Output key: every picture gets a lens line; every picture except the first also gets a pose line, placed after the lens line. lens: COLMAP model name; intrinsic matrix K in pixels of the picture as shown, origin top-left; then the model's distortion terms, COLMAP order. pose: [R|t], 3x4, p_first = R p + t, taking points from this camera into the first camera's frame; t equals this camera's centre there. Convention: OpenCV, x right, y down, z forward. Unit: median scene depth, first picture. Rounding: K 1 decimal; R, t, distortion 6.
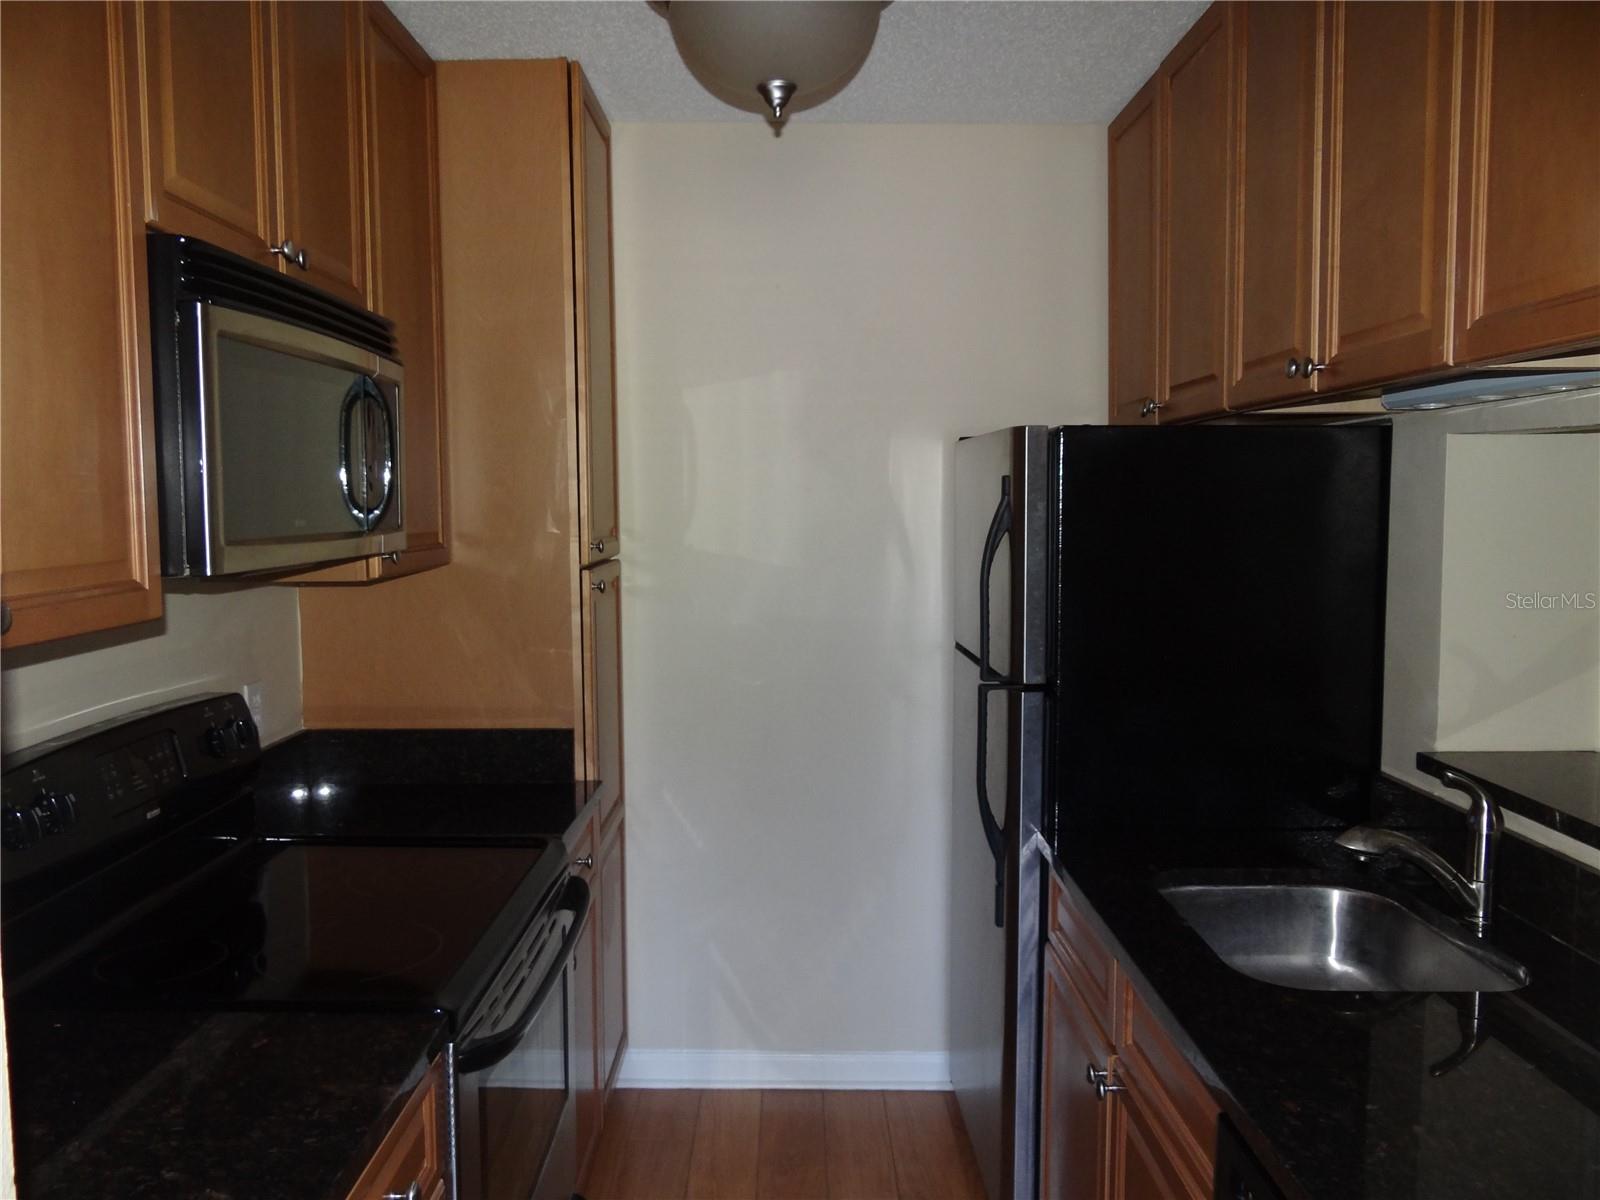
lens RADIAL K [[1236.3, 0, 800.0], [0, 1236.3, 600.0], [0, 0, 1]] dist [-0.002633, -0.006100]
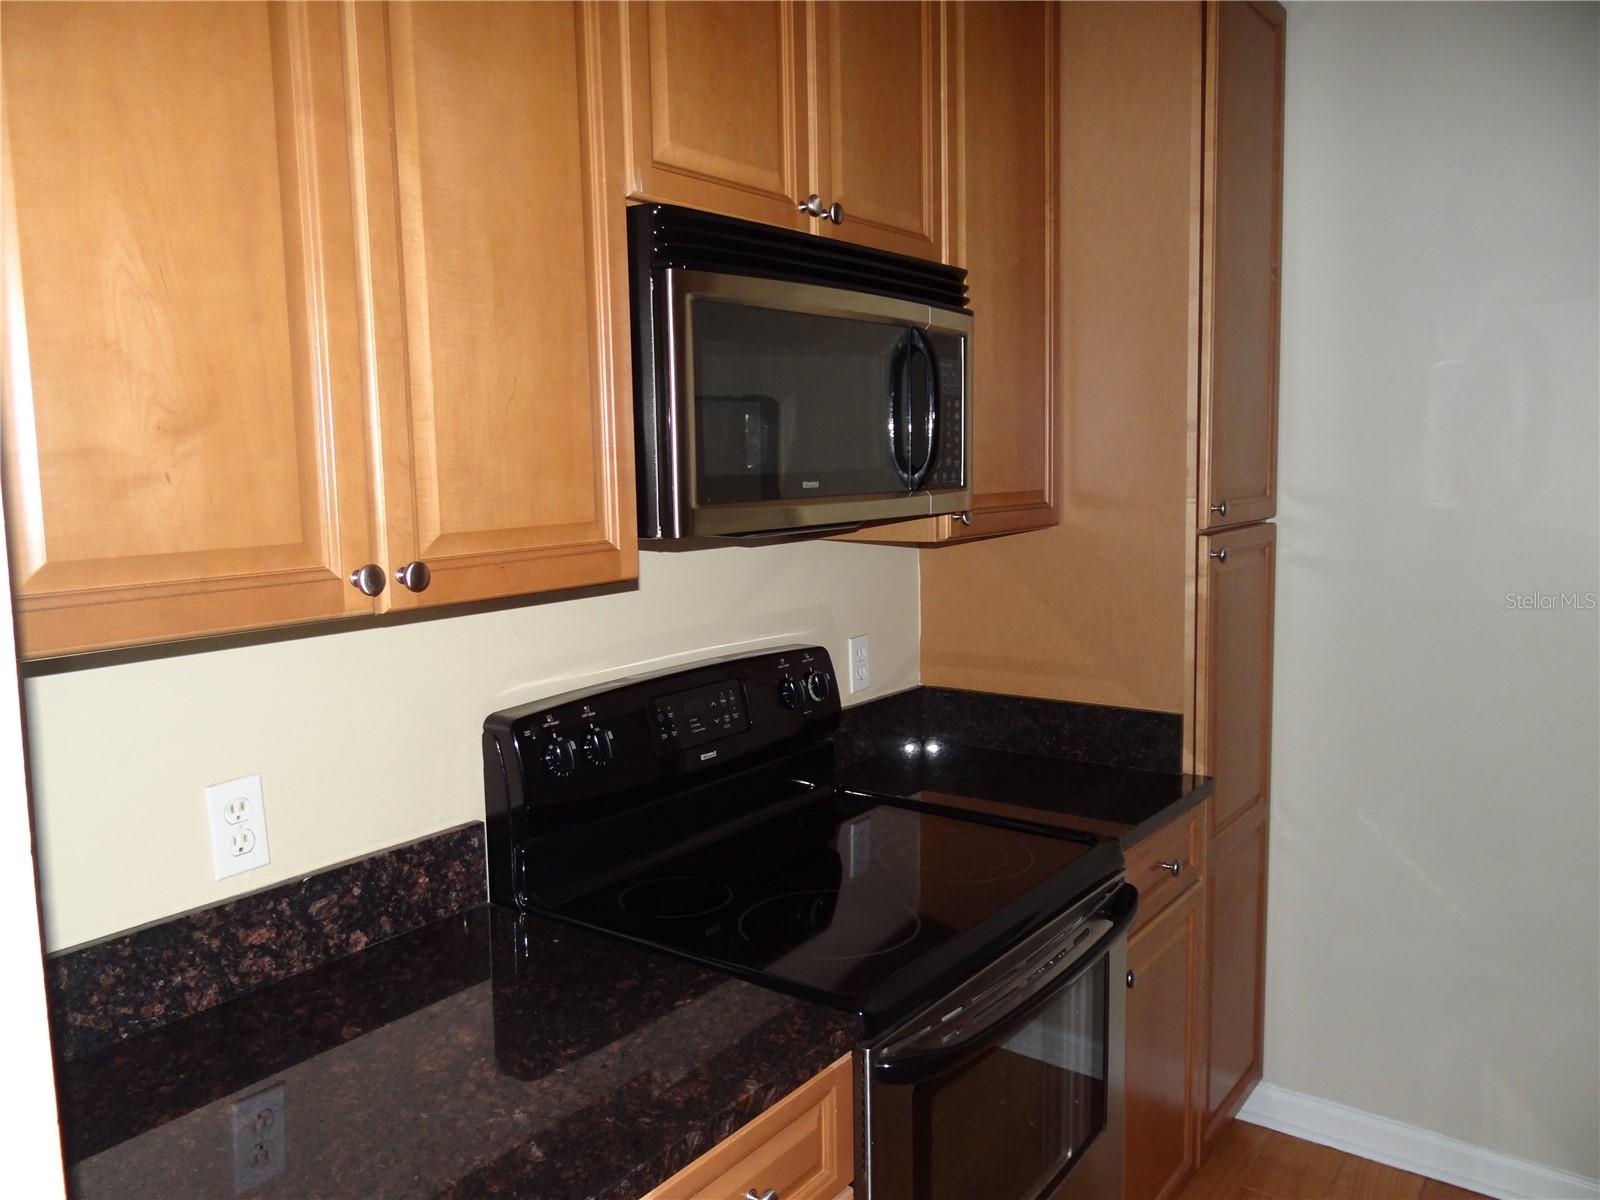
lens RADIAL K [[1236.3, 0, 800.0], [0, 1236.3, 600.0], [0, 0, 1]] dist [-0.002633, -0.006100]
pose [[0.804212, 0.058663, -0.591440, 0.137264], [-0.035239, 0.998073, 0.051080, -0.015967], [0.593297, -0.020237, 0.804729, 0.154117]]
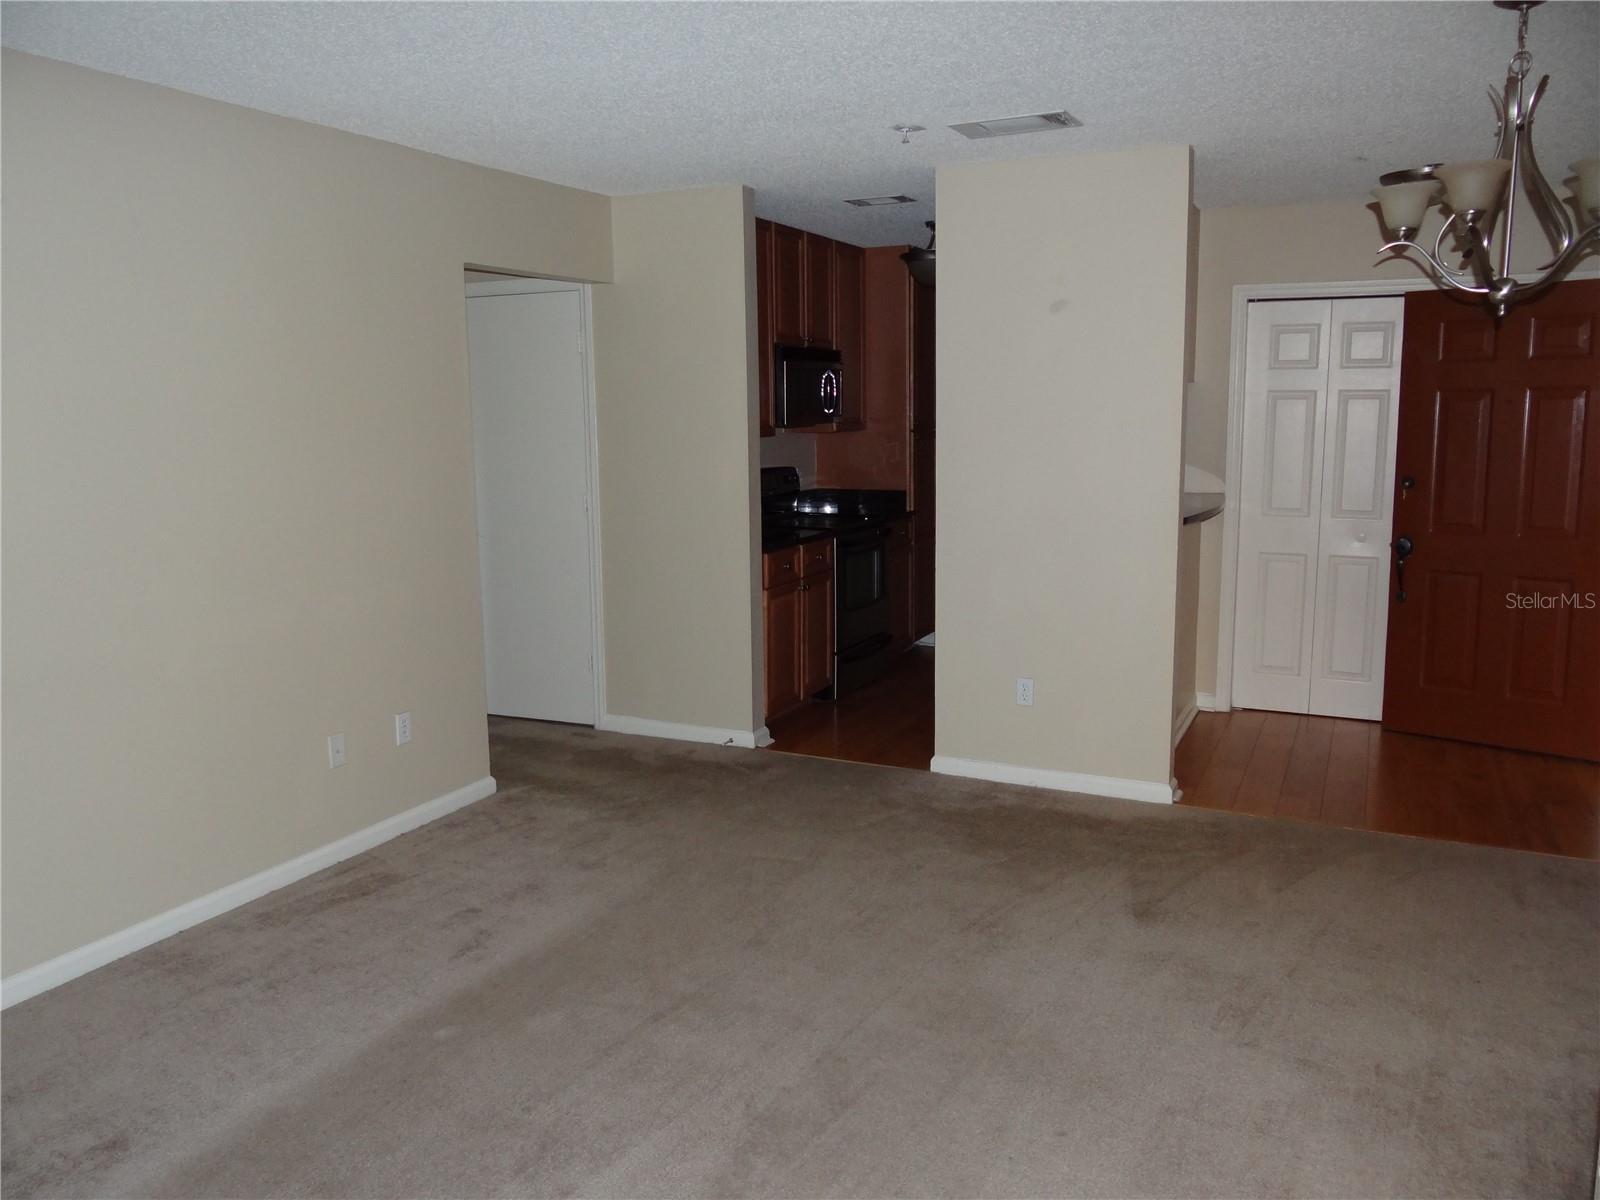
lens RADIAL K [[1236.3, 0, 800.0], [0, 1236.3, 600.0], [0, 0, 1]] dist [-0.002633, -0.006100]
pose [[0.897090, 0.060886, -0.437632, 0.989822], [-0.030371, 0.996615, 0.076398, 0.174205], [0.440802, -0.055244, 0.895903, -1.903258]]
